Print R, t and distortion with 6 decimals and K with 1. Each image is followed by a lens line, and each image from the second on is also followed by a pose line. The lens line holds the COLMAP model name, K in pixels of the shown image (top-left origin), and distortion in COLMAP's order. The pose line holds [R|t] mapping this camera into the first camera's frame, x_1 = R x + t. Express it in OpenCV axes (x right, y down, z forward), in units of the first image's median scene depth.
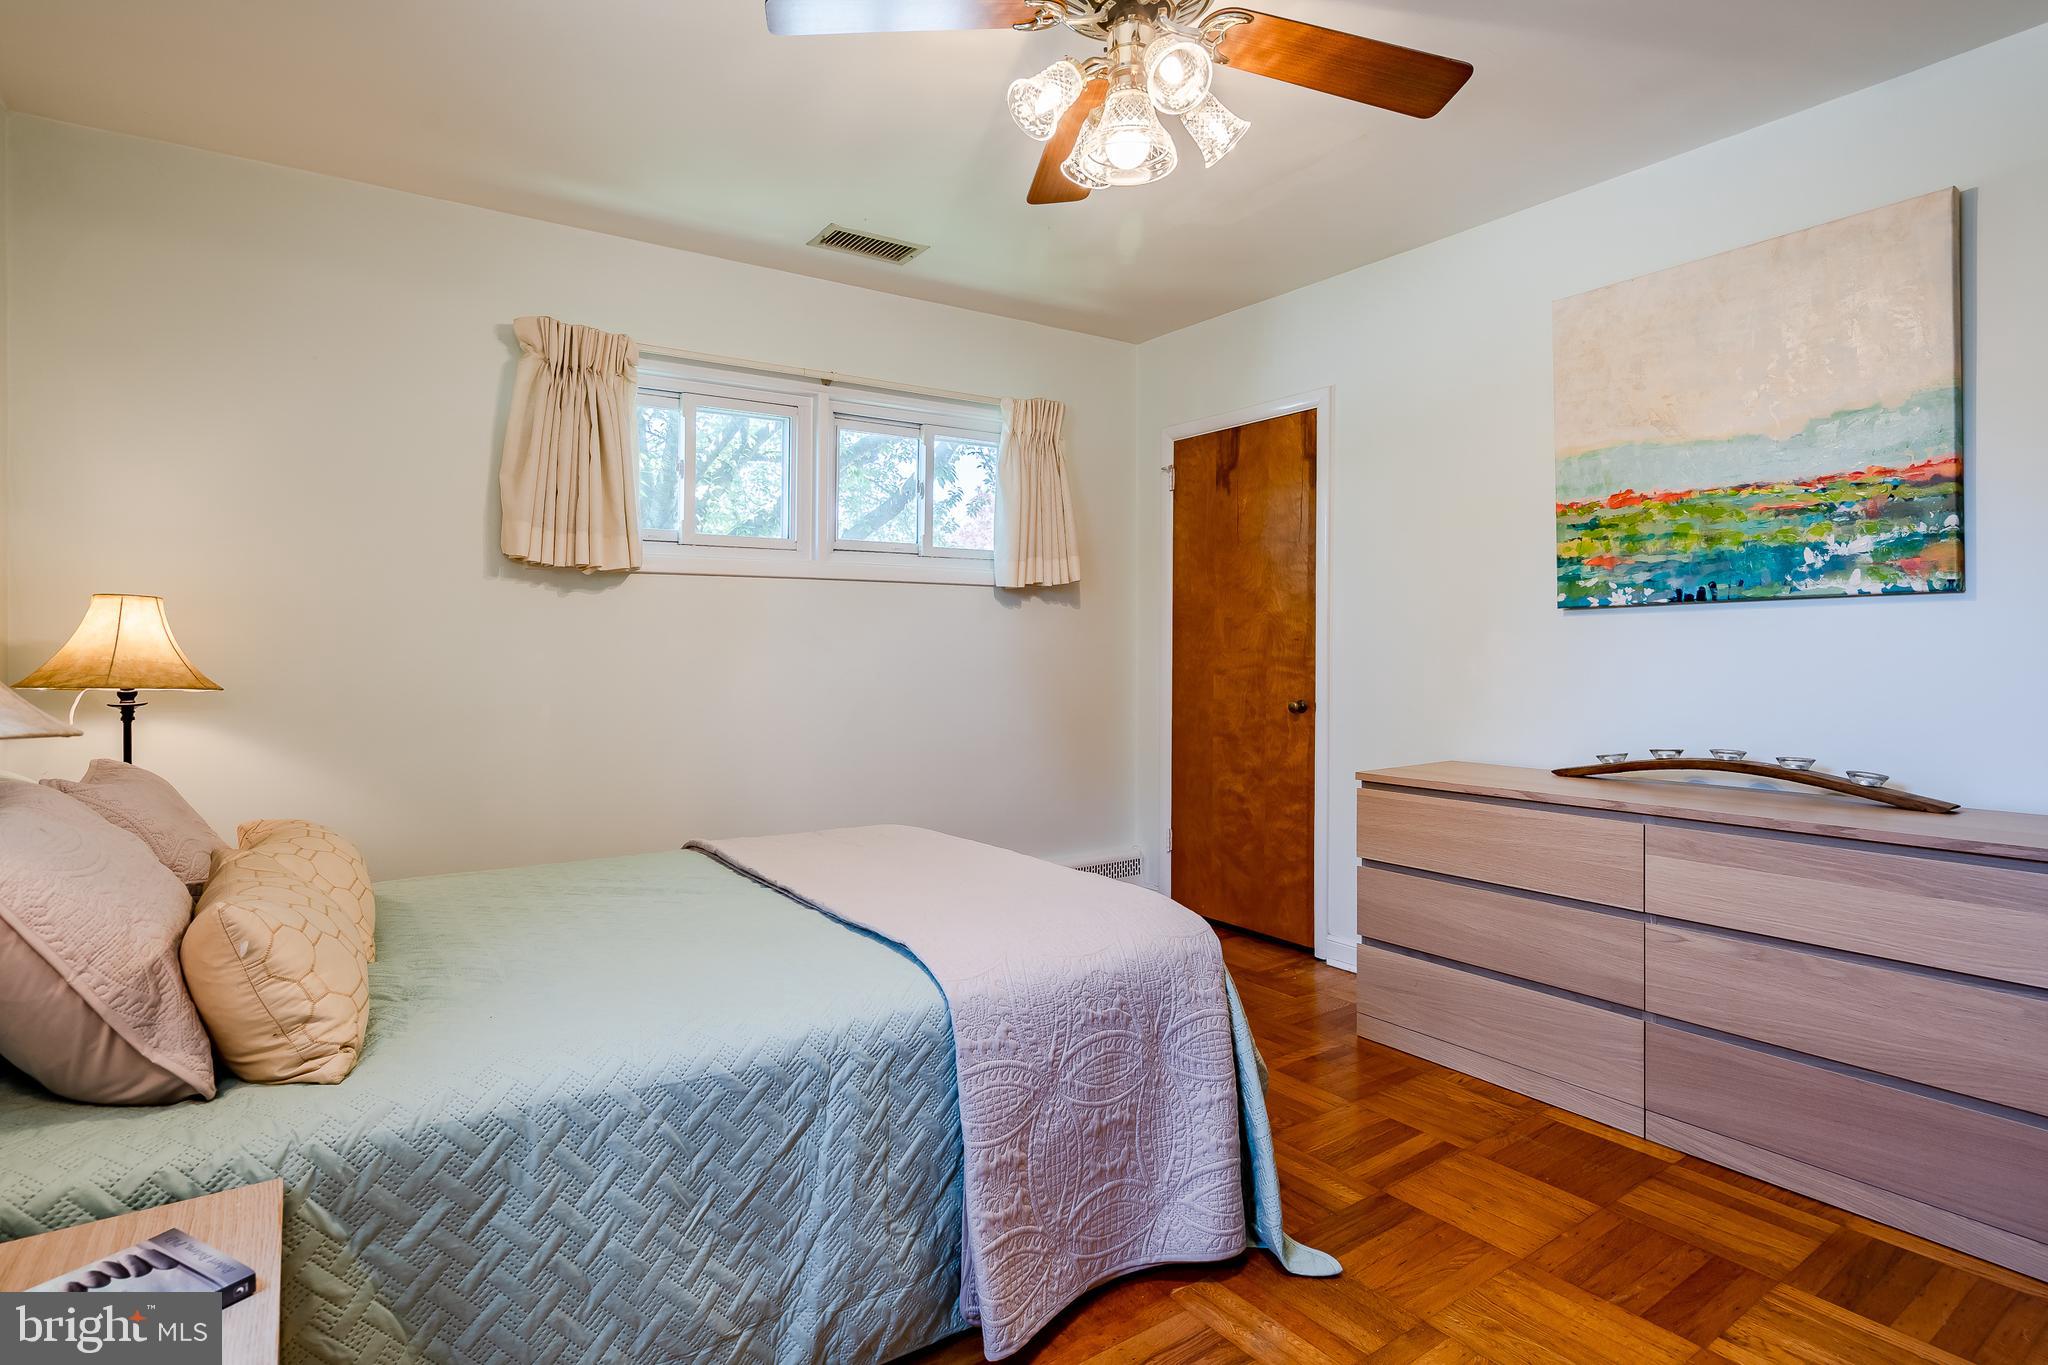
lens RADIAL K [[1052.3, 0, 1026.4], [0, 1052.3, 665.9], [0, 0, 1]] dist [0.009431, 0.000473]
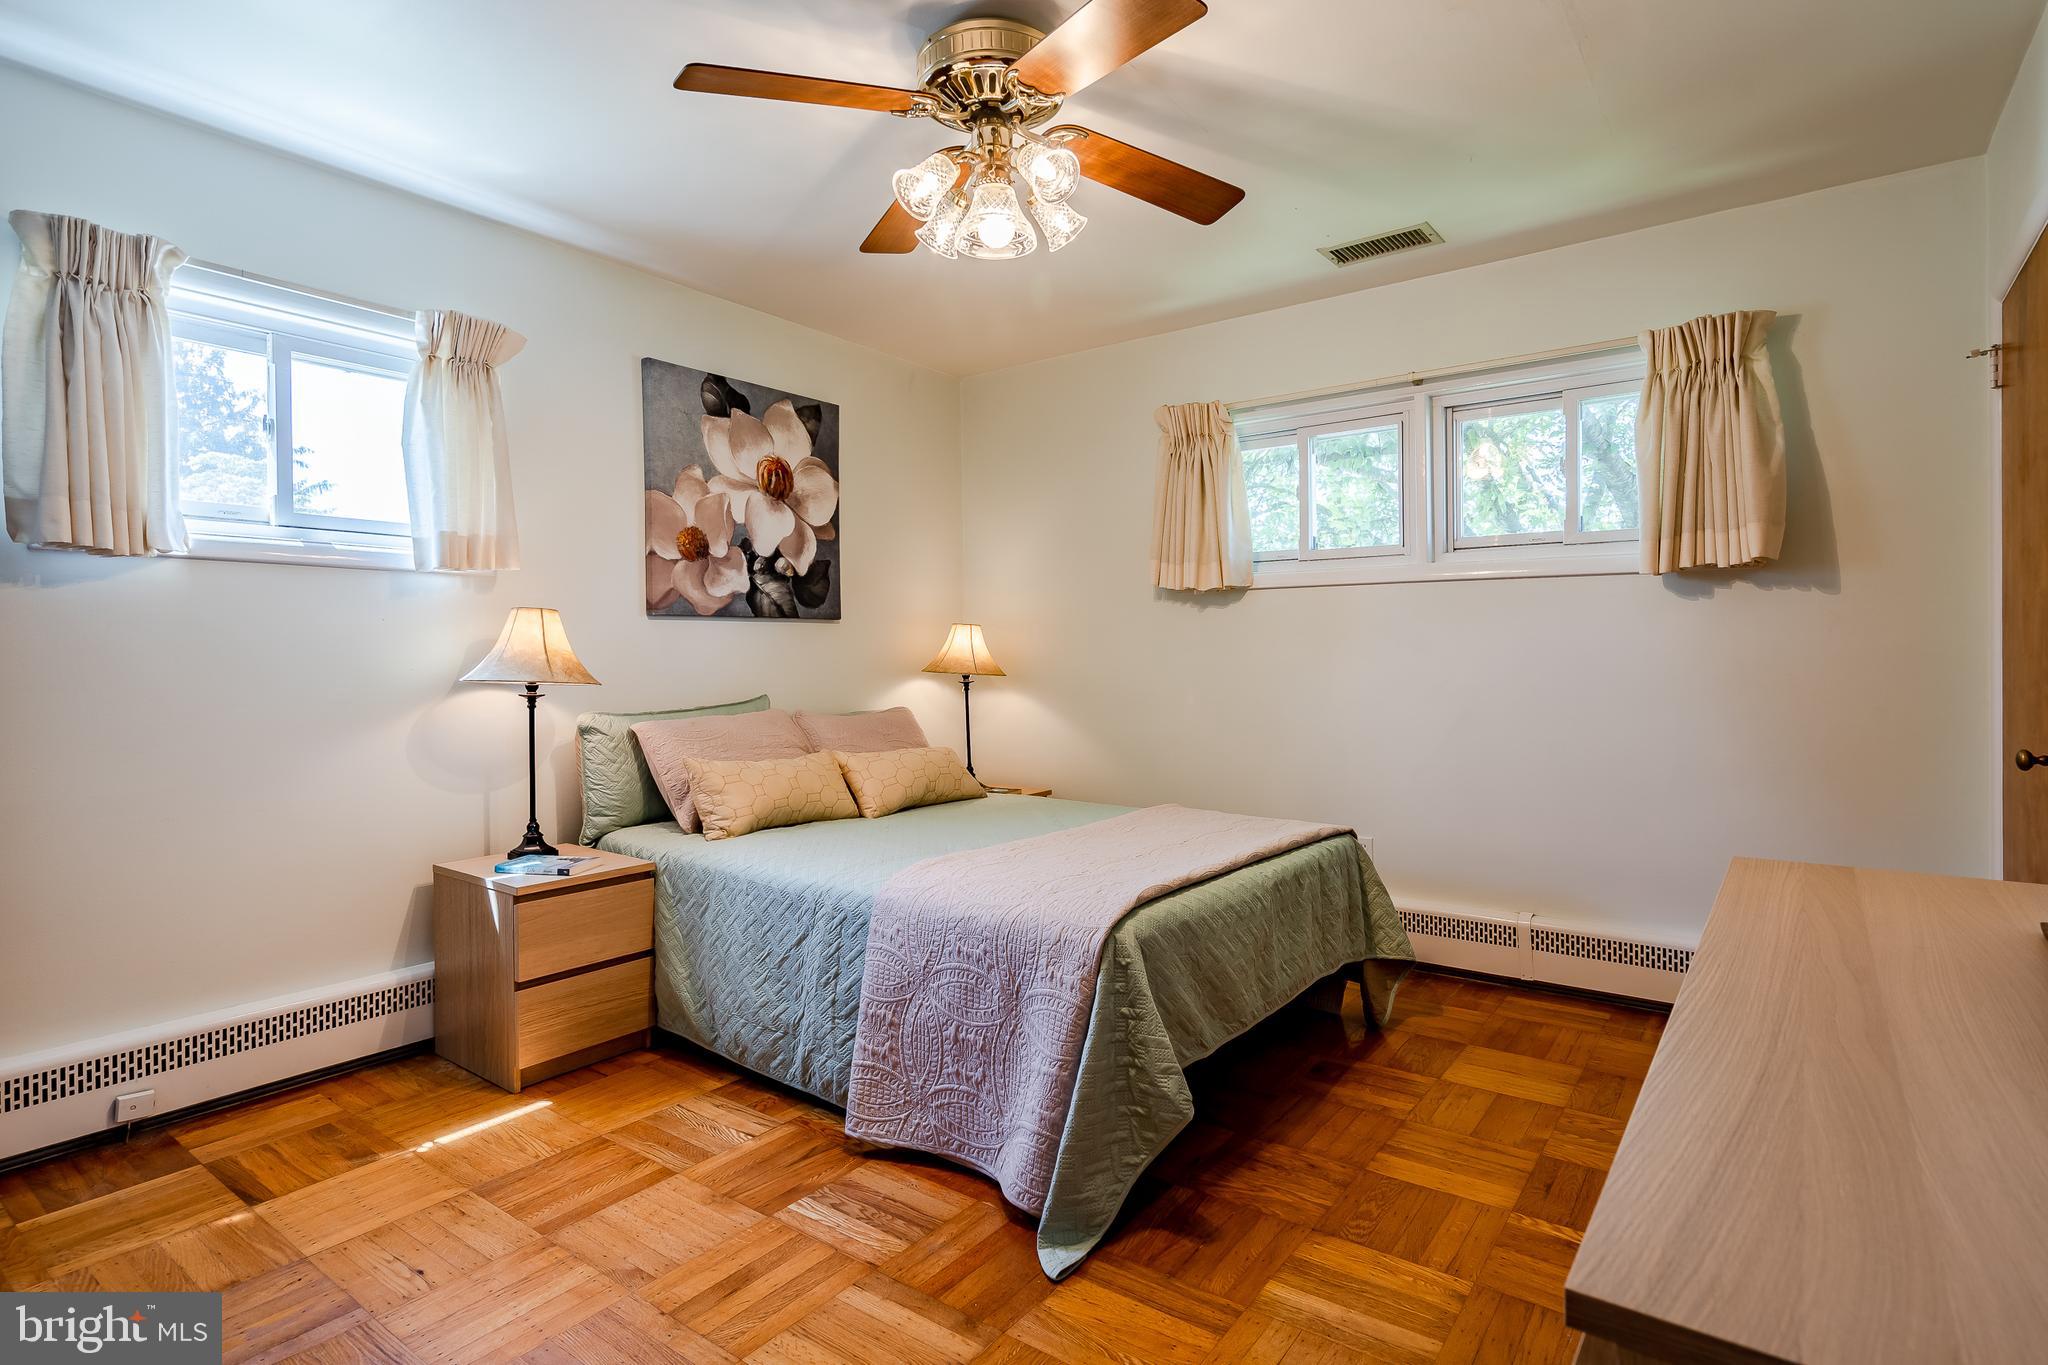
lens RADIAL K [[1052.3, 0, 1024.1], [0, 1052.3, 679.2], [0, 0, 1]] dist [0.009431, 0.000473]
pose [[0.301658, 0.027664, -0.953015, 0.949830], [-0.011943, 0.999610, 0.025236, -0.017267], [0.953341, 0.003770, 0.301871, 0.514410]]
